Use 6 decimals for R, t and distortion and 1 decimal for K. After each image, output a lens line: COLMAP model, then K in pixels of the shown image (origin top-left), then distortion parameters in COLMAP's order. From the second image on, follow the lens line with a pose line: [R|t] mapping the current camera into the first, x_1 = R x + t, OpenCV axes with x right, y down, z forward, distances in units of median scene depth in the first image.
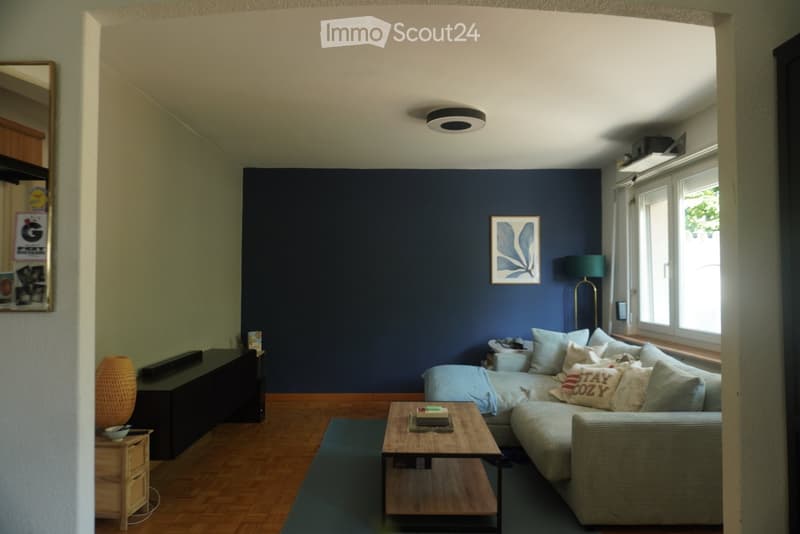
lens RADIAL K [[537.9, 0, 396.7], [0, 537.9, 267.1], [0, 0, 1]] dist [-0.023534, 0.004470]
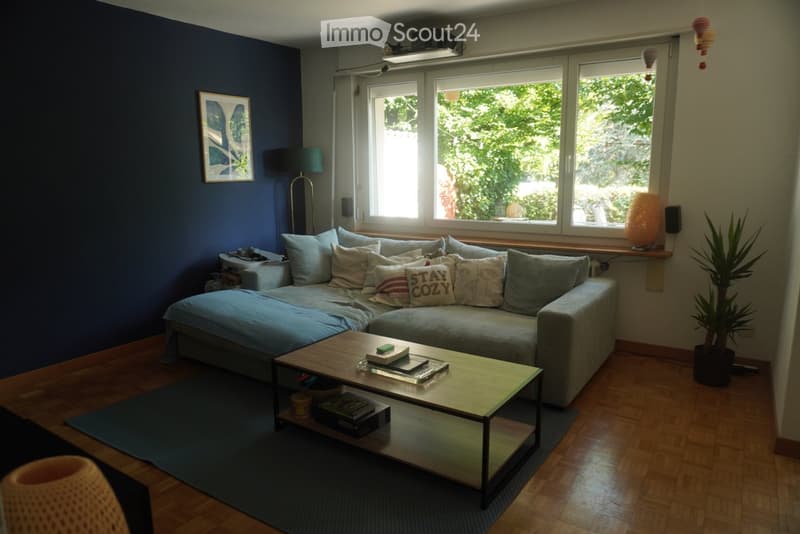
lens RADIAL K [[537.9, 0, 402.8], [0, 537.9, 269.2], [0, 0, 1]] dist [-0.023534, 0.004470]
pose [[0.546632, -0.160530, 0.821842, -0.368127], [-0.012975, 0.979711, 0.199997, -0.005172], [-0.837272, -0.119988, 0.533458, 0.388043]]
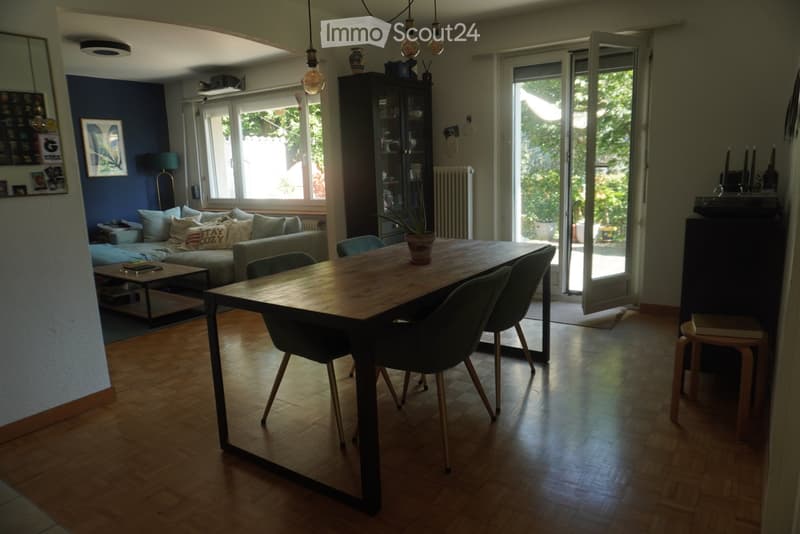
lens RADIAL K [[537.9, 0, 395.0], [0, 537.9, 268.3], [0, 0, 1]] dist [-0.023534, 0.004470]
pose [[0.578099, -0.171631, 0.797712, -0.466849], [0.009139, 0.978929, 0.203997, -0.006974], [-0.815915, -0.110640, 0.567487, -0.278904]]
